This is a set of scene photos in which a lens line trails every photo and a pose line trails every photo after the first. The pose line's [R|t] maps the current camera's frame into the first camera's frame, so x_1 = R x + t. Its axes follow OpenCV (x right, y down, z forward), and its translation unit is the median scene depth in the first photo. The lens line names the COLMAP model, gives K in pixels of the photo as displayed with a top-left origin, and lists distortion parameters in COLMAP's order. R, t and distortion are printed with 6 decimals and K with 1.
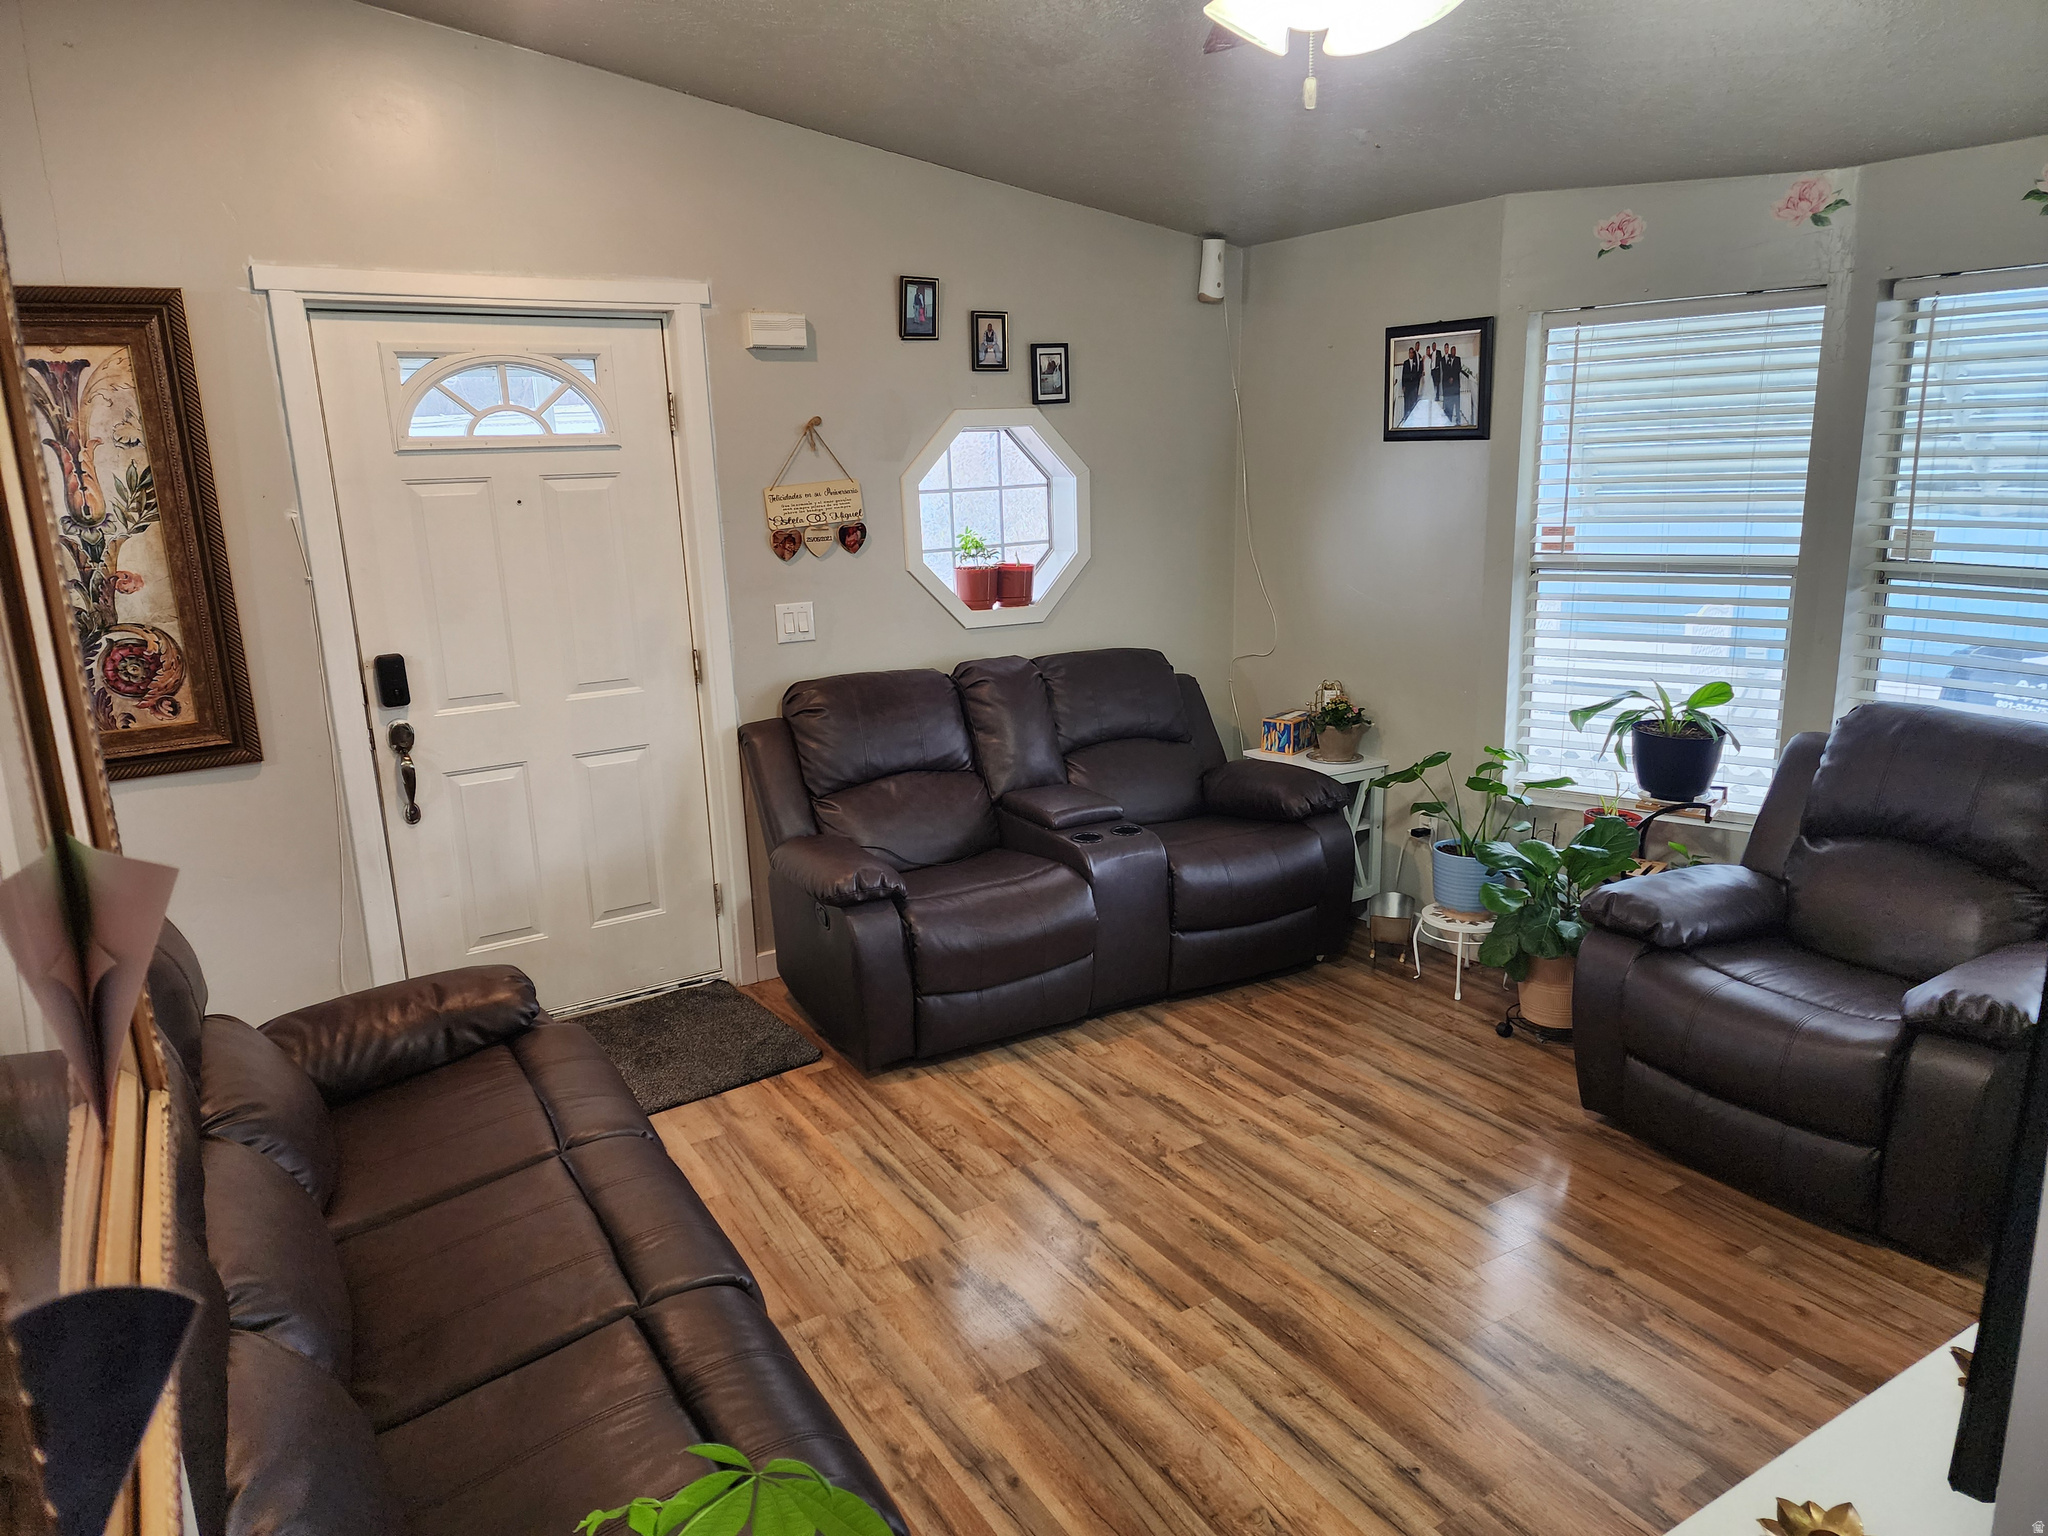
lens RADIAL K [[1364.8, 0, 1024.0], [0, 1364.8, 768.0], [0, 0, 1]] dist [0.110274, -0.109859]
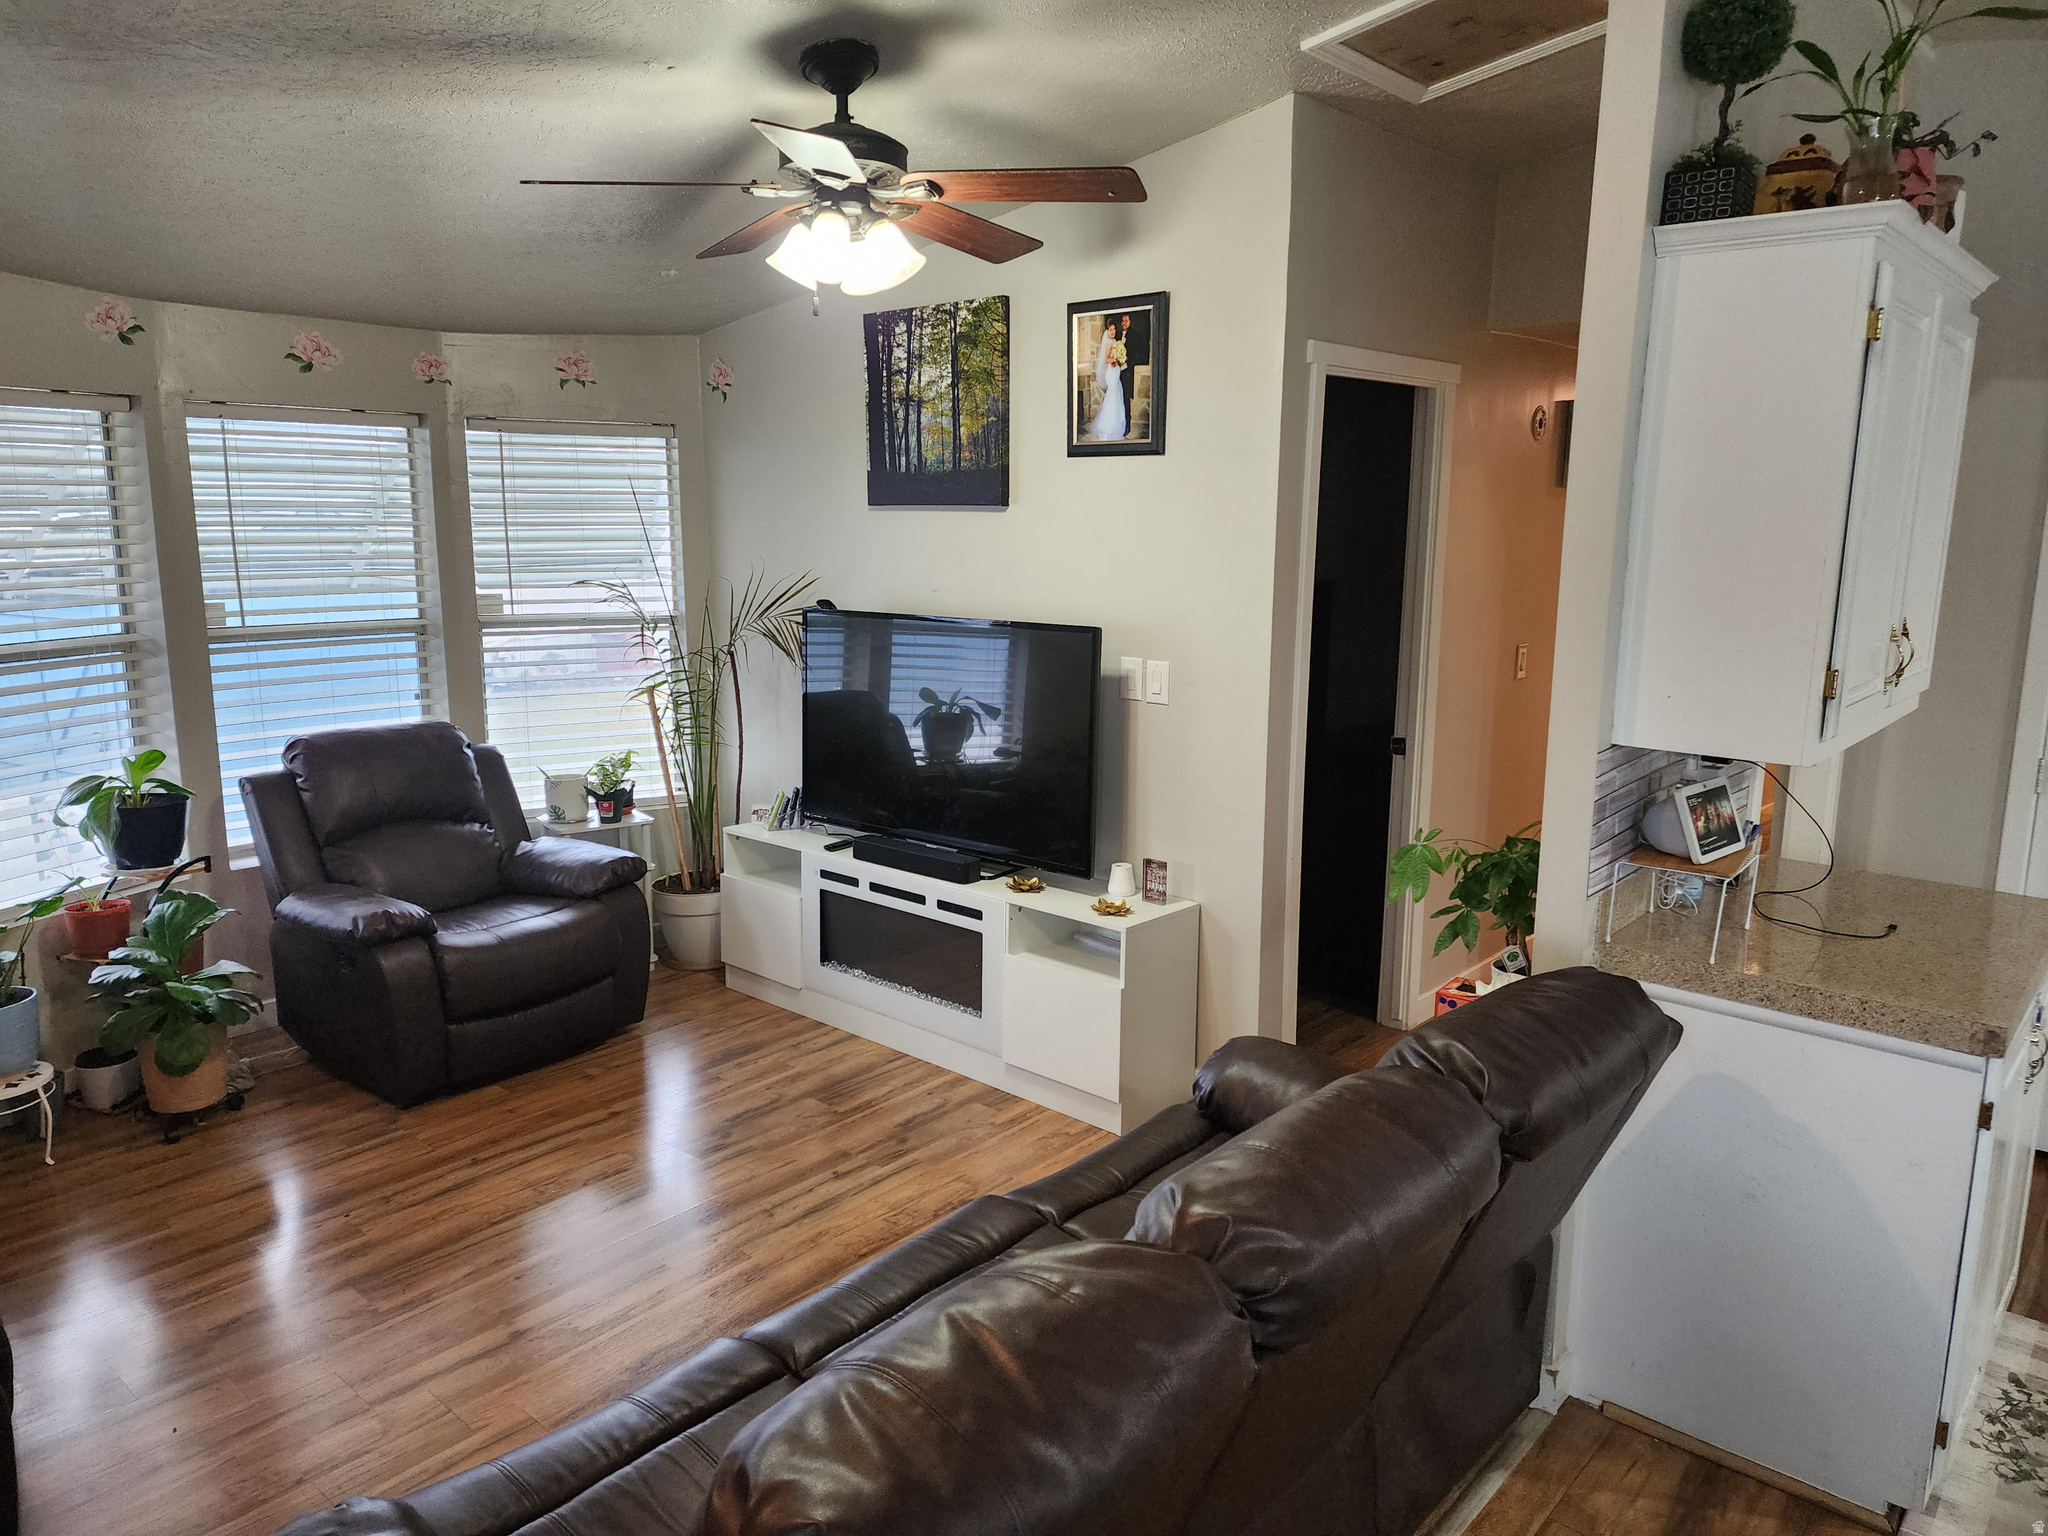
lens RADIAL K [[1364.5, 0, 1023.4], [0, 1364.5, 755.8], [0, 0, 1]] dist [0.109929, -0.112562]
pose [[-0.279081, -0.143080, 0.949548, -0.726424], [0.230281, 0.950011, 0.210832, -0.133109], [-0.932247, 0.277502, -0.232181, 0.641042]]
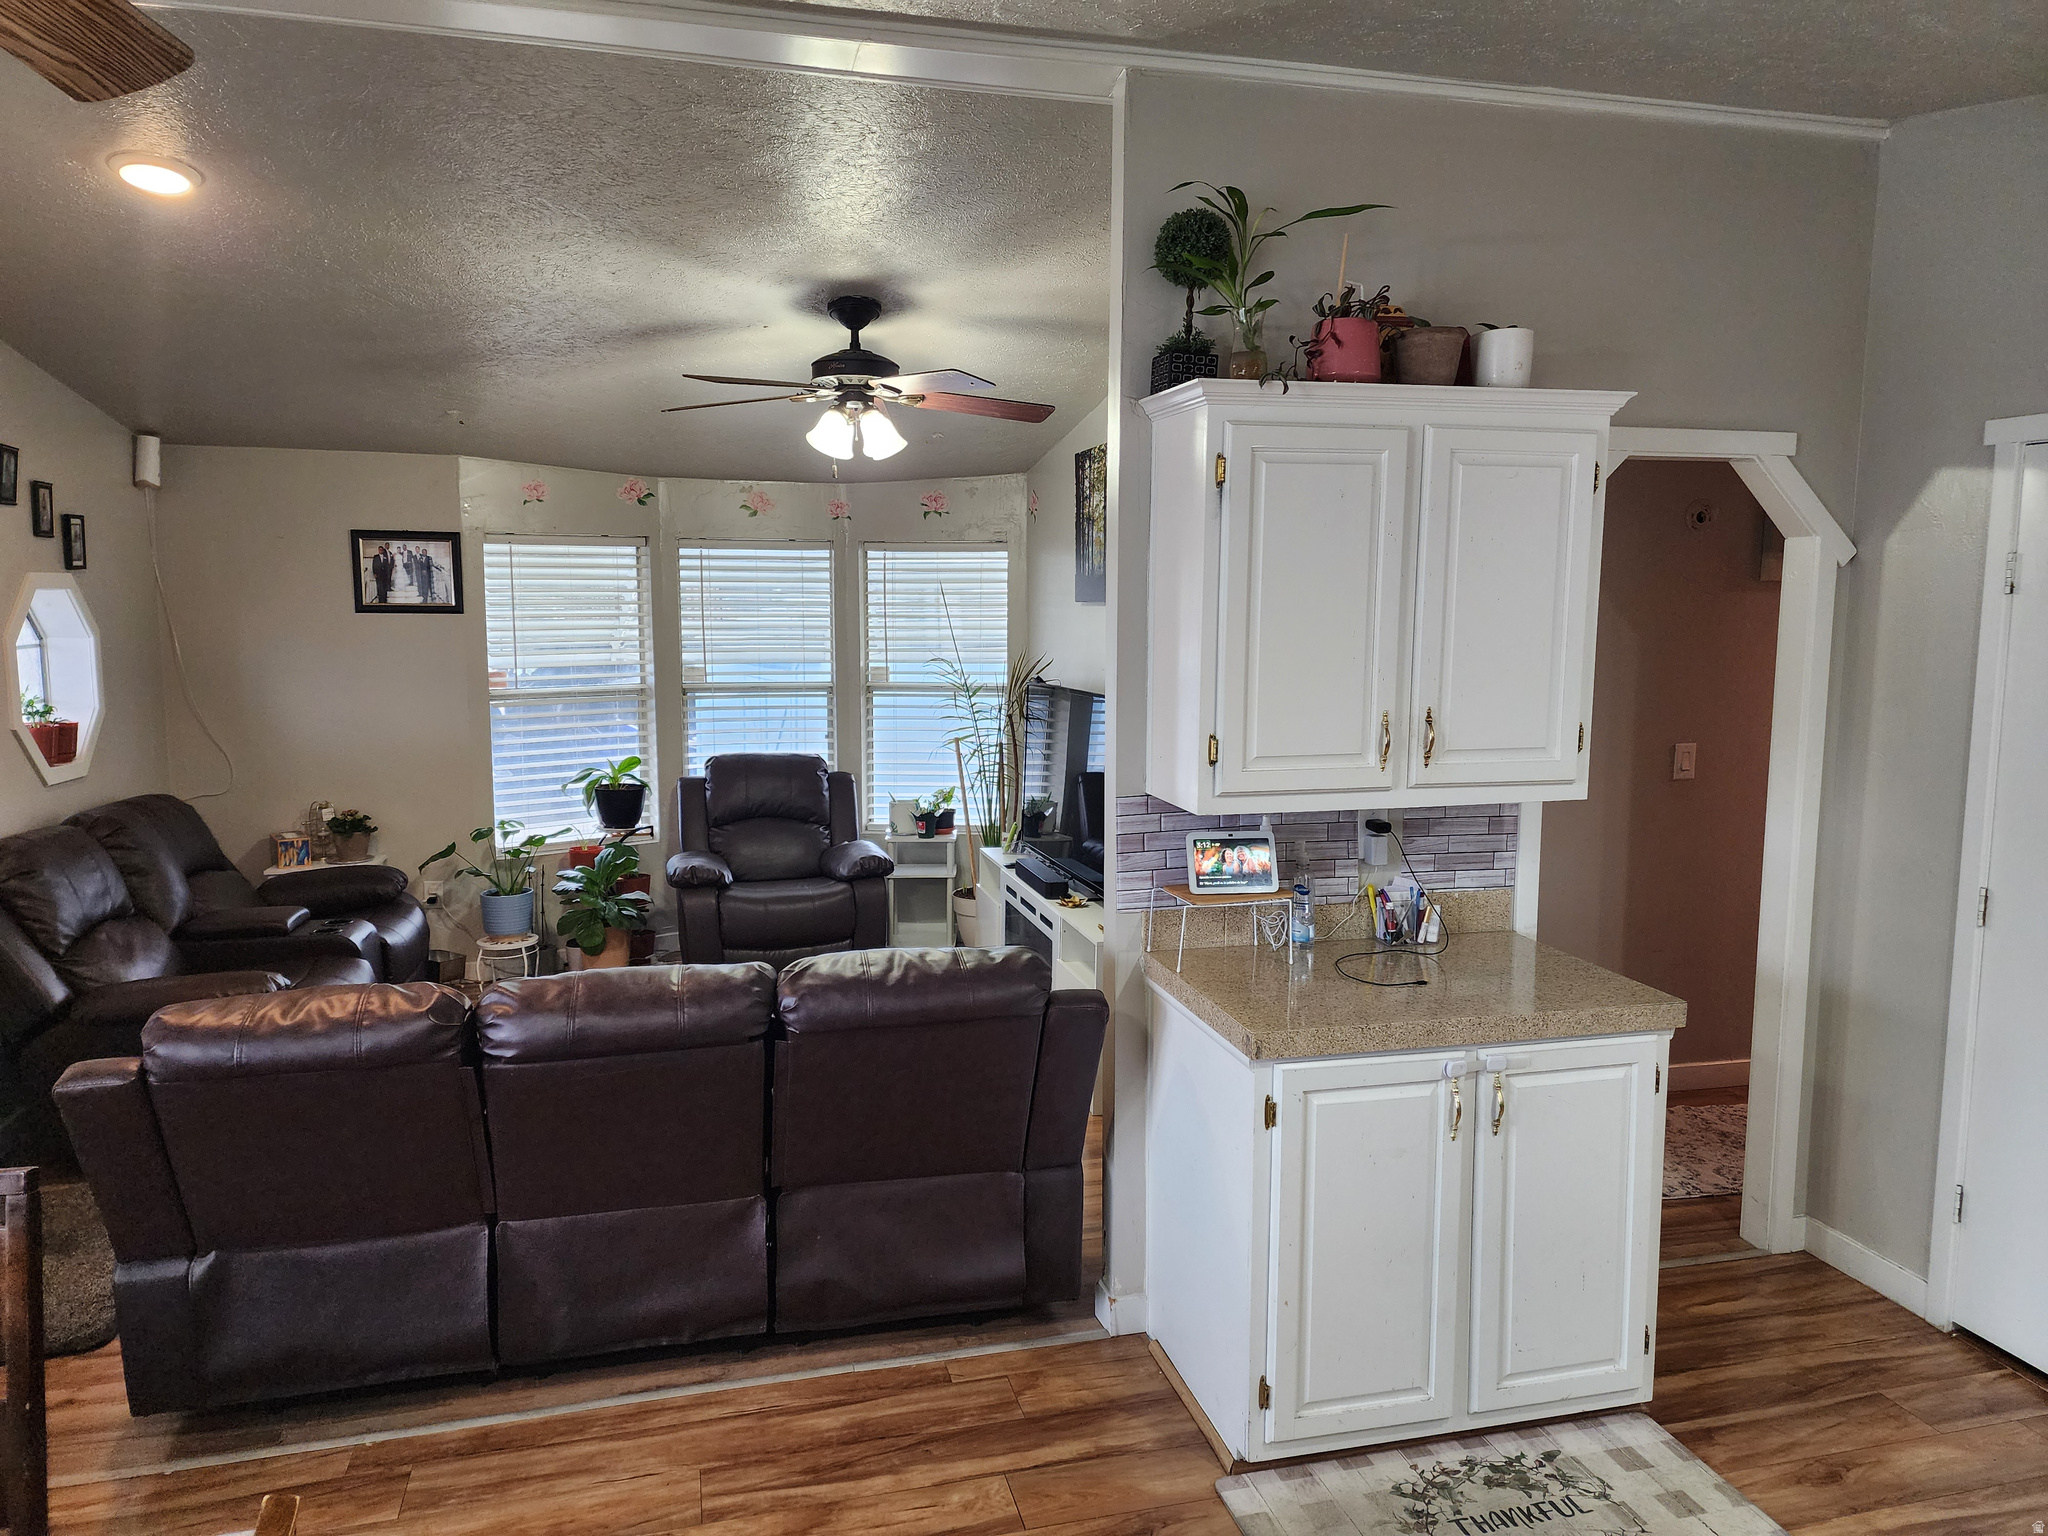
lens RADIAL K [[1364.5, 0, 1023.4], [0, 1364.5, 755.8], [0, 0, 1]] dist [0.109929, -0.112562]
pose [[0.297471, -0.080979, 0.951290, -0.986280], [0.215024, 0.976480, 0.015885, 0.014677], [-0.930202, 0.199825, 0.307887, 0.035273]]
